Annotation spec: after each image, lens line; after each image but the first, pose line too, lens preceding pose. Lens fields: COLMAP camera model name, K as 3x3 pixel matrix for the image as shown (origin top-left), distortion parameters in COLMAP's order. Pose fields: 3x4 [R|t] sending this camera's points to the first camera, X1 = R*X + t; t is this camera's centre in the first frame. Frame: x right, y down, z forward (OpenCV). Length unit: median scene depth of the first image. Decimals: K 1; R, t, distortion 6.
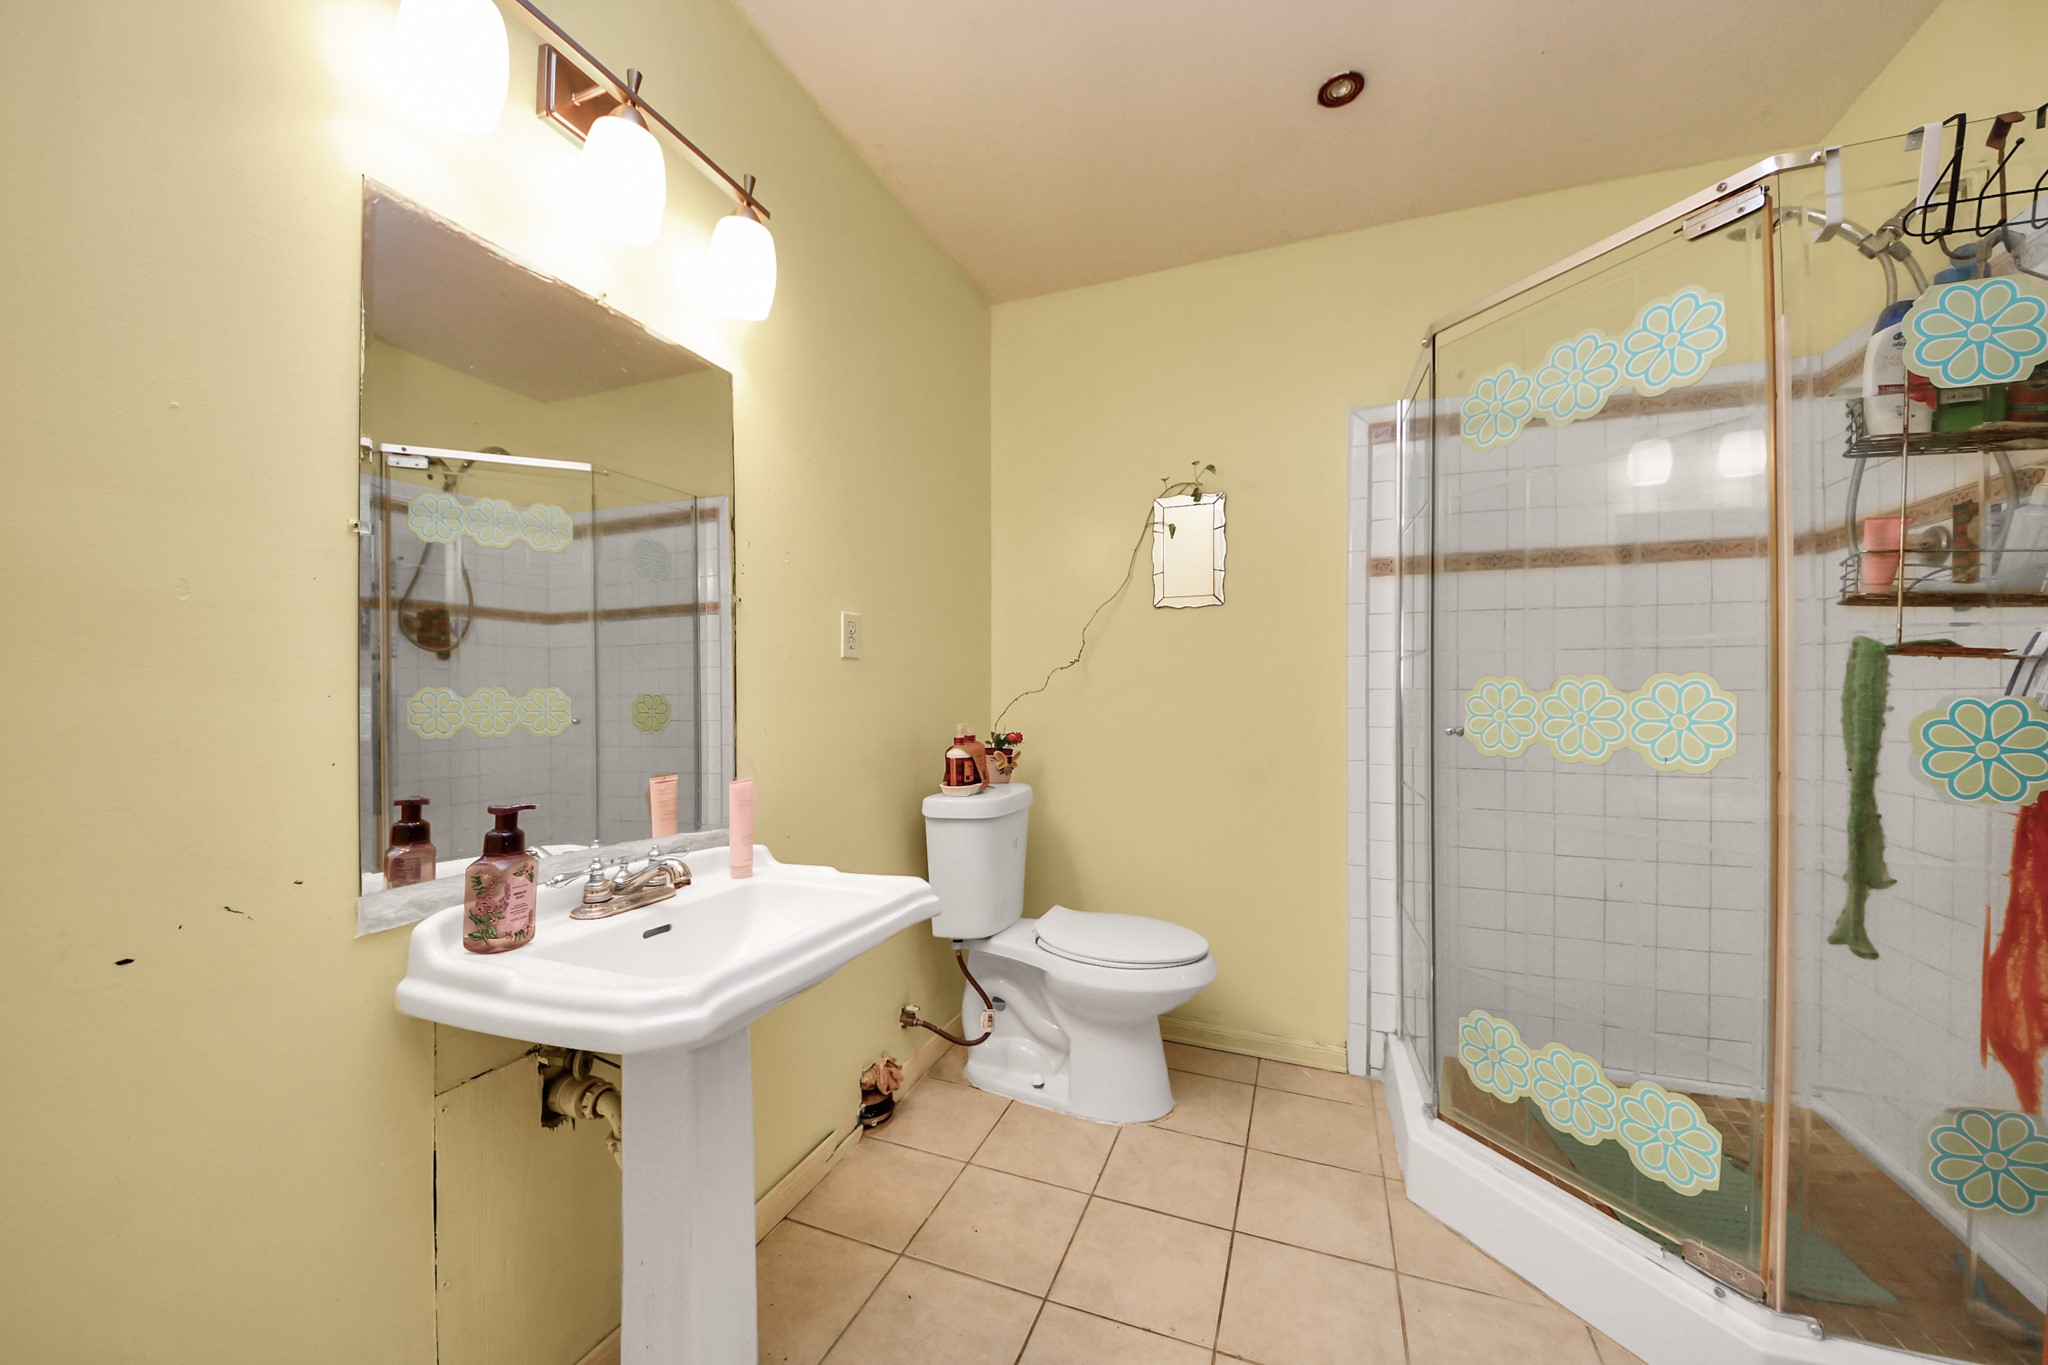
lens RADIAL K [[773.0, 0, 1033.1], [0, 773.0, 701.1], [0, 0, 1]] dist [0.013008, -0.014668]
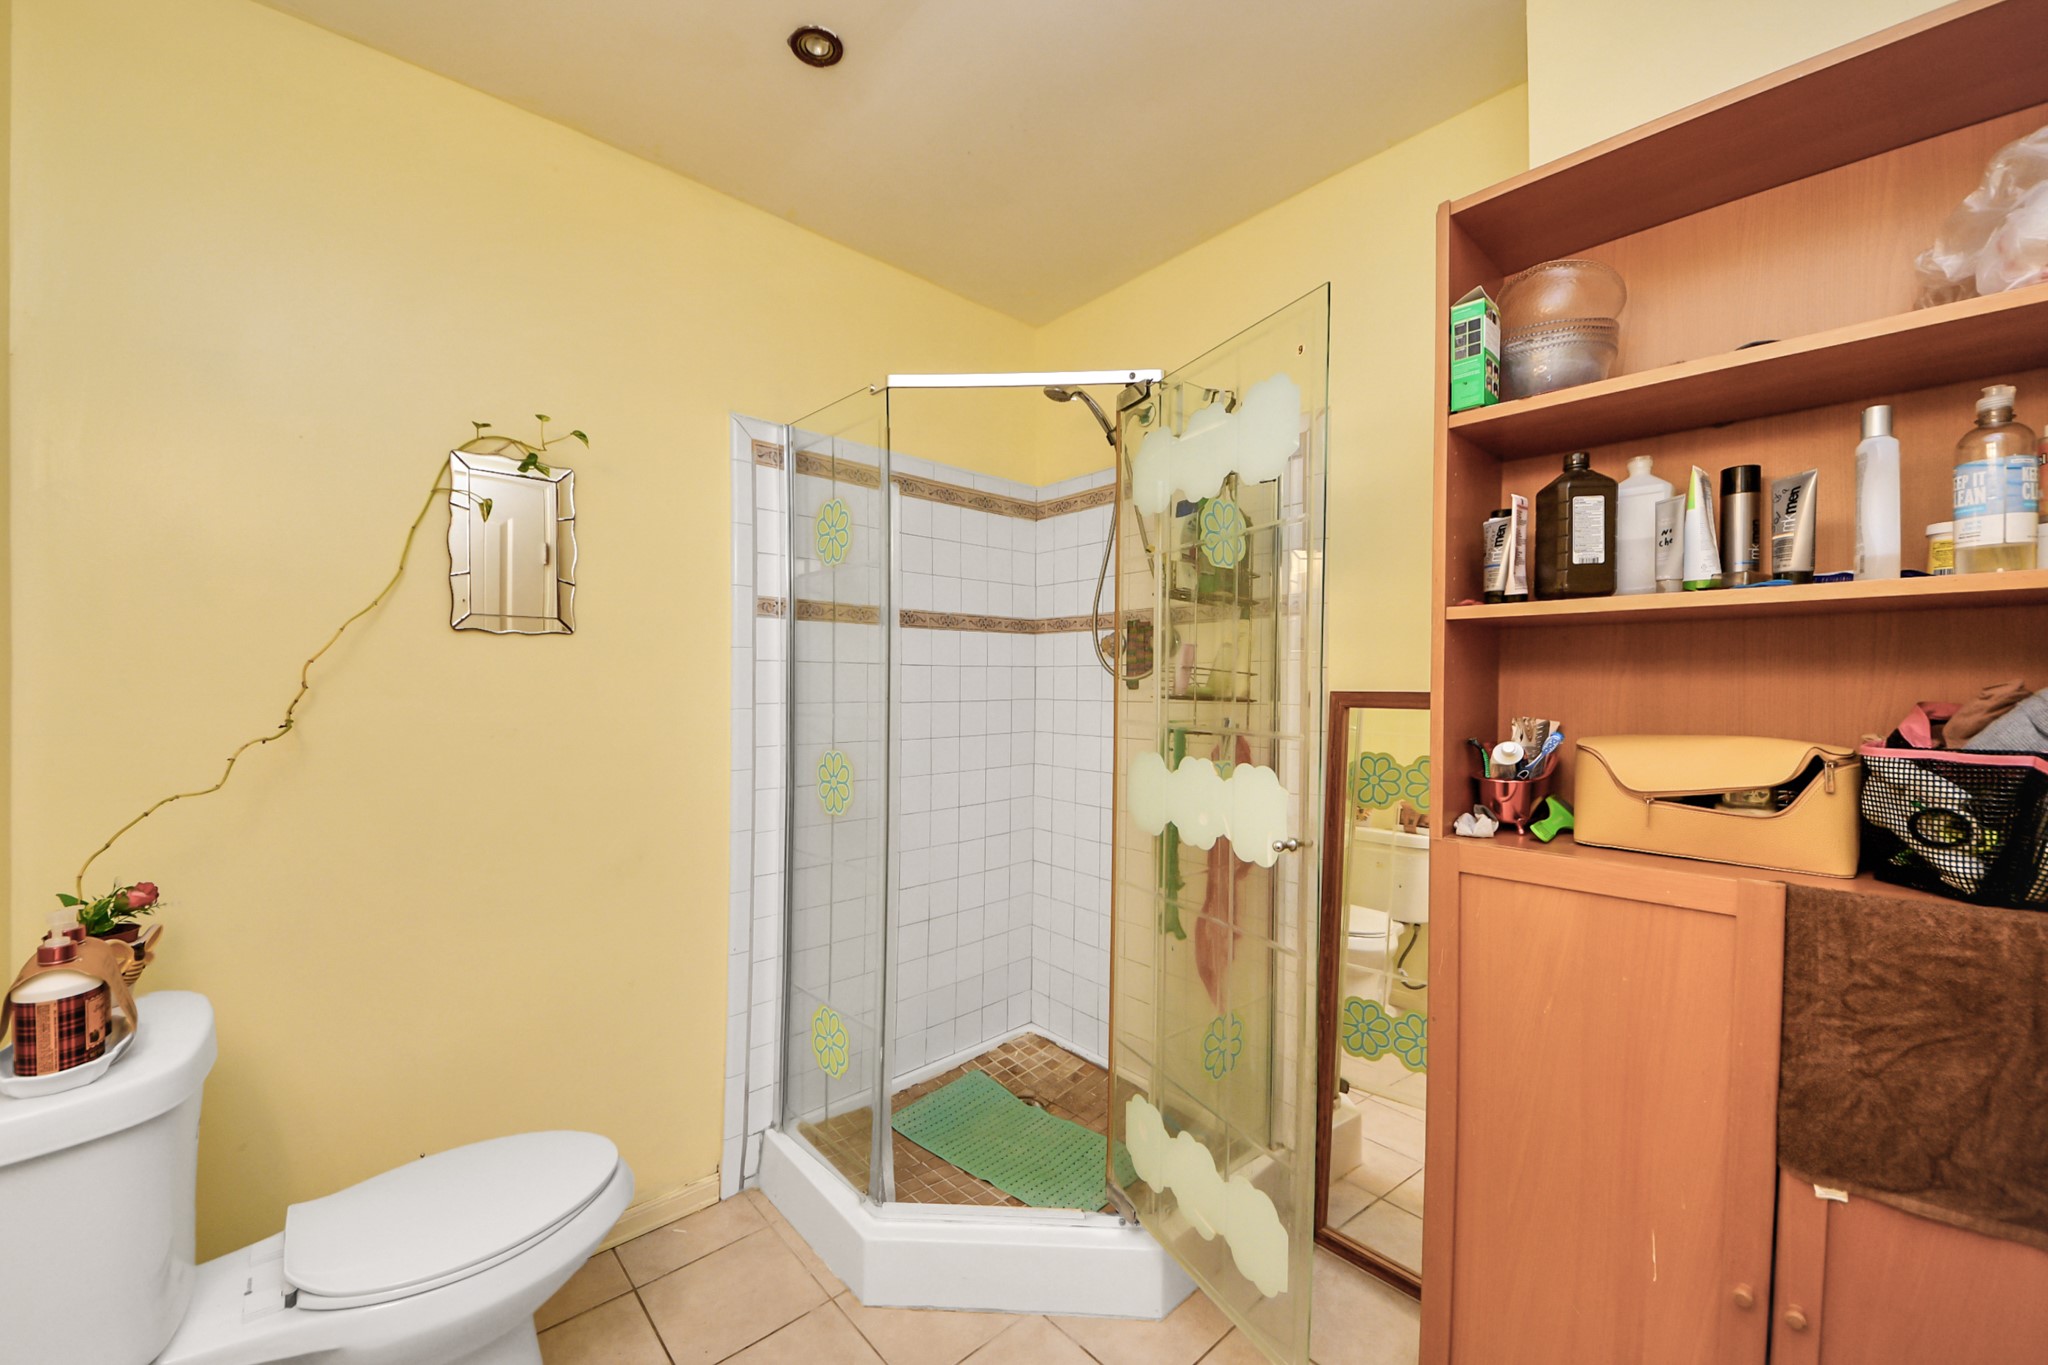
lens RADIAL K [[773.0, 0, 1033.1], [0, 773.0, 701.1], [0, 0, 1]] dist [0.013008, -0.014668]
pose [[0.422826, -0.010244, 0.906153, -0.215629], [-0.005357, 0.999890, 0.013803, -0.079829], [-0.906195, -0.010690, 0.422724, 0.348410]]
